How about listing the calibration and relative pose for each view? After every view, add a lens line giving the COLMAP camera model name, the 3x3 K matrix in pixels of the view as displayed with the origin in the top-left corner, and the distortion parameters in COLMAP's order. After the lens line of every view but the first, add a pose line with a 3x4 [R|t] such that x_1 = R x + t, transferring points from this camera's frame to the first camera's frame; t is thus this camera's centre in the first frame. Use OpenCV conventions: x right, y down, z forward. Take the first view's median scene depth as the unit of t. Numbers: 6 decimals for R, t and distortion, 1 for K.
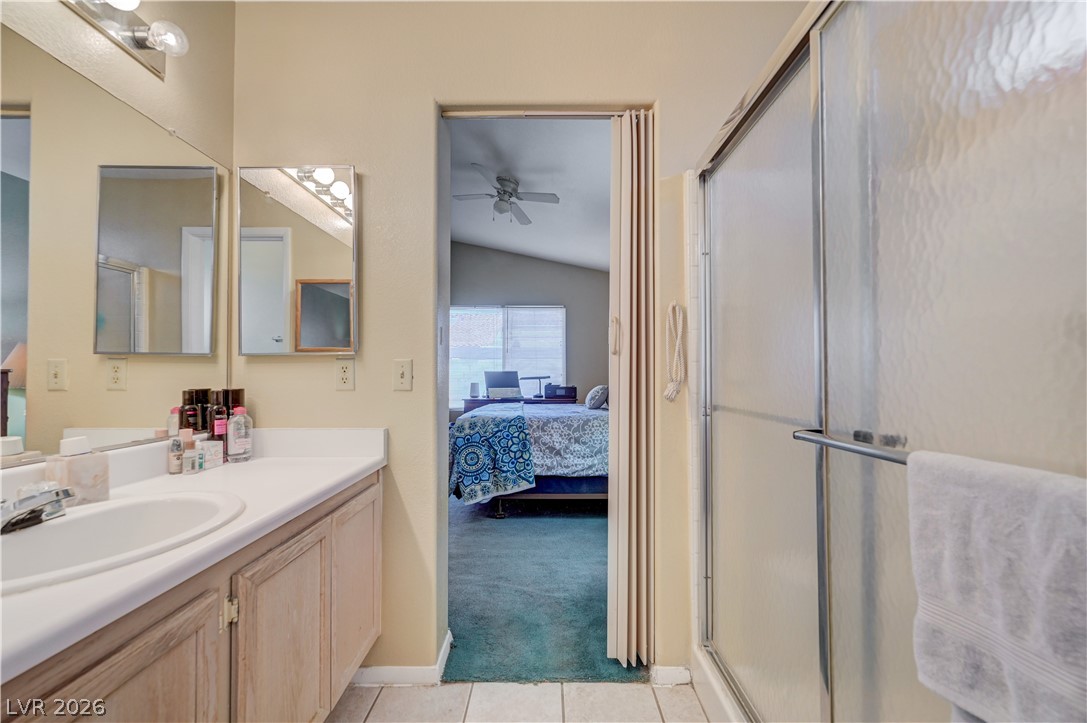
lens RADIAL K [[432.4, 0, 545.9], [0, 432.4, 369.4], [0, 0, 1]] dist [0.001114, 0.000525]
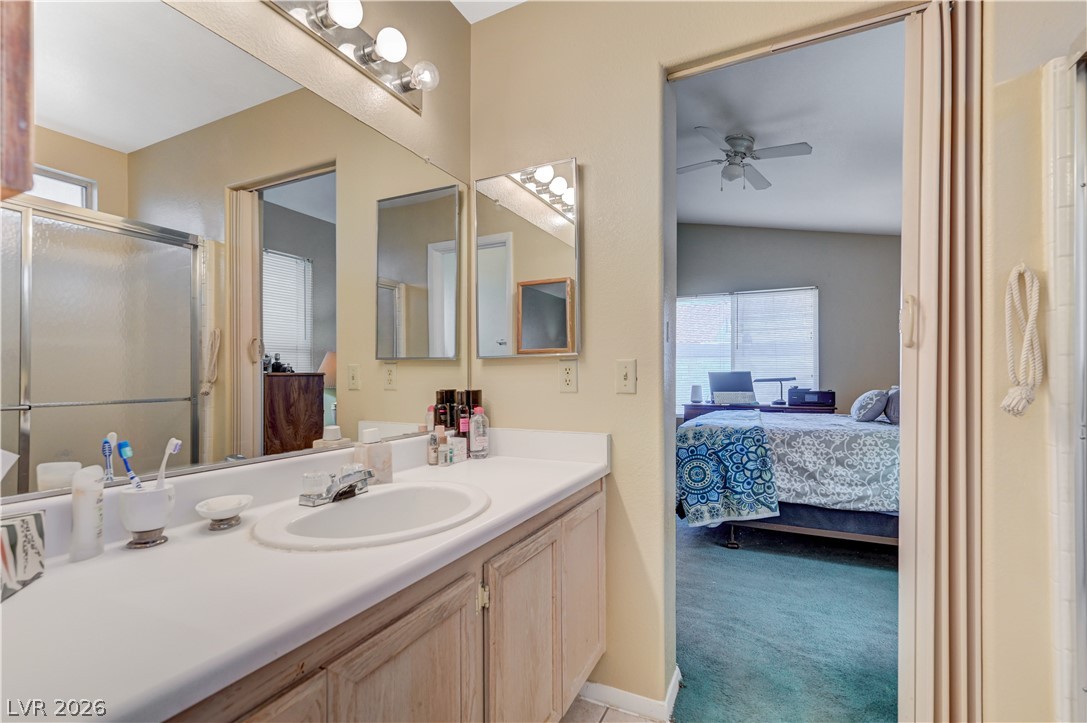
lens RADIAL K [[489.9, 0, 543.4], [0, 489.9, 377.5], [0, 0, 1]] dist [0.007708, 0.000263]
pose [[0.896794, -0.001539, -0.442445, -0.013661], [0.008183, 0.999881, 0.013110, -0.000211], [0.442372, -0.015377, 0.896700, -0.005082]]
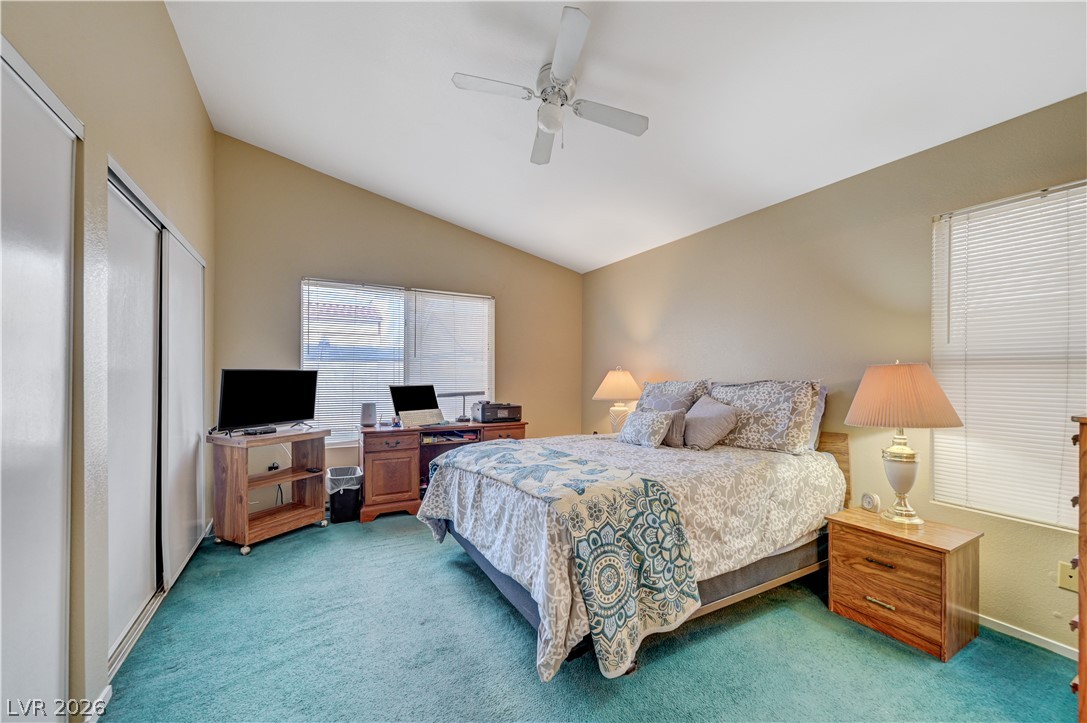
lens RADIAL K [[432.4, 0, 547.9], [0, 432.4, 377.5], [0, 0, 1]] dist [0.001114, 0.000525]
pose [[0.868137, 0.002180, 0.496320, -0.488485], [-0.010338, 0.999853, 0.013690, -0.037191], [-0.496217, -0.017016, 0.868032, 0.599733]]
